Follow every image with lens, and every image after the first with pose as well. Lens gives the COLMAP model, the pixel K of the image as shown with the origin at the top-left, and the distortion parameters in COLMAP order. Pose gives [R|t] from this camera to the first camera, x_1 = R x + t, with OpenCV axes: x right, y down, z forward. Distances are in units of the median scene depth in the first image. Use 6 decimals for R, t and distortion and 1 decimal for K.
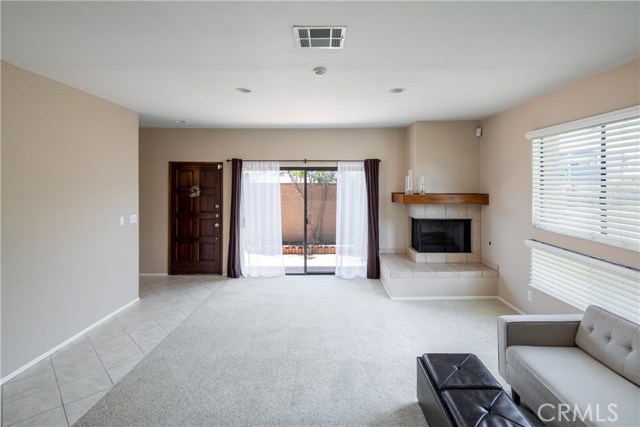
lens RADIAL K [[316.2, 0, 330.1], [0, 316.2, 182.7], [0, 0, 1]] dist [0.002219, -0.000567]
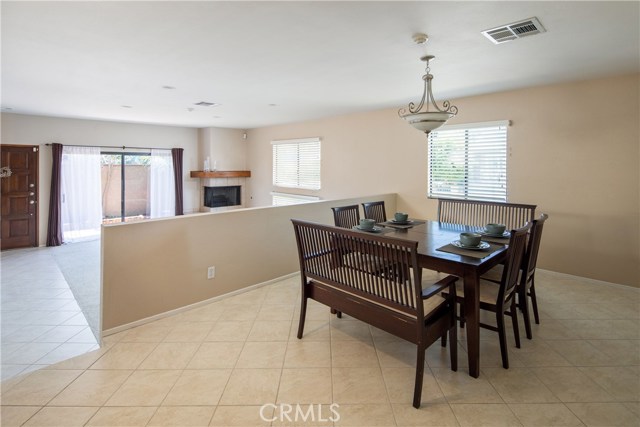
lens RADIAL K [[314.6, 0, 328.9], [0, 314.6, 162.4], [0, 0, 1]] dist [-0.020667, 0.000209]
pose [[0.695941, 0.007771, 0.718057, -0.421848], [-0.006167, 0.999969, -0.004844, -0.006892], [-0.718073, -0.001057, 0.695967, -0.508215]]
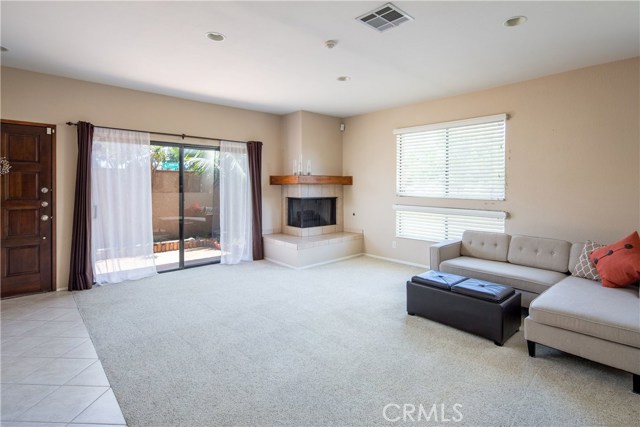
lens RADIAL K [[318.7, 0, 326.9], [0, 318.7, 185.9], [0, 0, 1]] dist [0.000340, -0.000791]
pose [[0.734593, 0.003094, 0.678501, -0.387138], [-0.005228, 0.999986, 0.001101, 0.063977], [-0.678488, -0.004356, 0.734599, 0.104712]]
